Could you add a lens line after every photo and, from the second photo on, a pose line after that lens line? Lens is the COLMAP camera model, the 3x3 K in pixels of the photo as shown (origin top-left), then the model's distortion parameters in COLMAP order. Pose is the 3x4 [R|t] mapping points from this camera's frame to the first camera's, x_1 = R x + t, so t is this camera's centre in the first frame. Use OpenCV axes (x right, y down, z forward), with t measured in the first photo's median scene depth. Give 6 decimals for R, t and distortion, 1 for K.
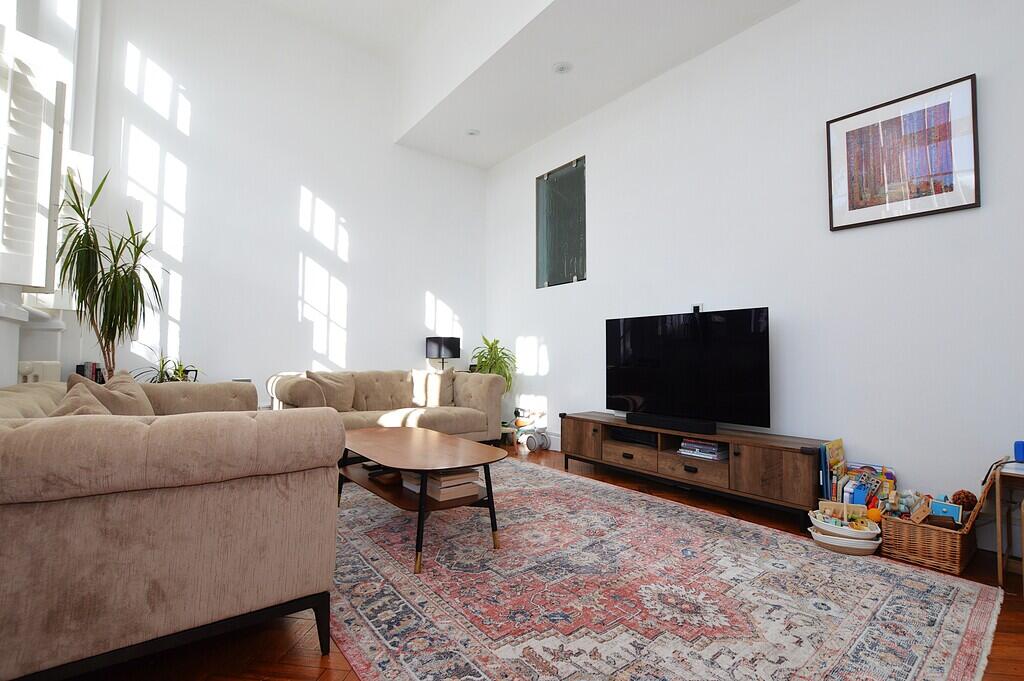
lens RADIAL K [[453.7, 0, 513.7], [0, 453.7, 344.1], [0, 0, 1]] dist [-0.021228, -0.000559]
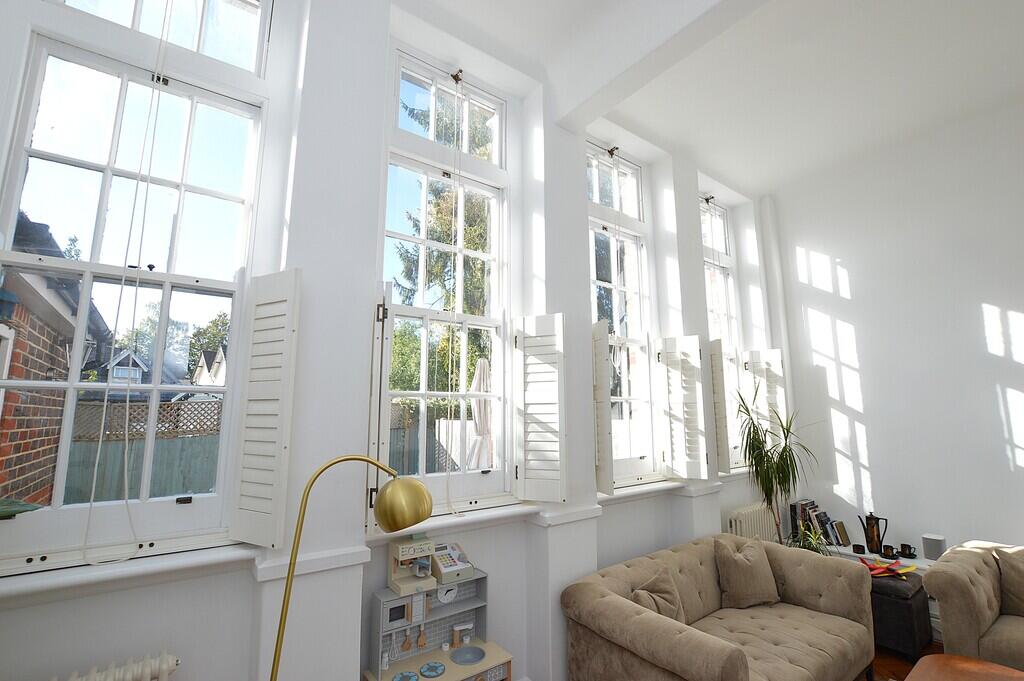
lens RADIAL K [[453.7, 0, 513.7], [0, 453.7, 340.7], [0, 0, 1]] dist [-0.021228, -0.000559]
pose [[-0.047200, -0.162478, -0.985583, 0.426903], [0.047052, 0.985225, -0.164672, -0.221624], [0.997777, -0.054146, -0.038857, 0.192870]]
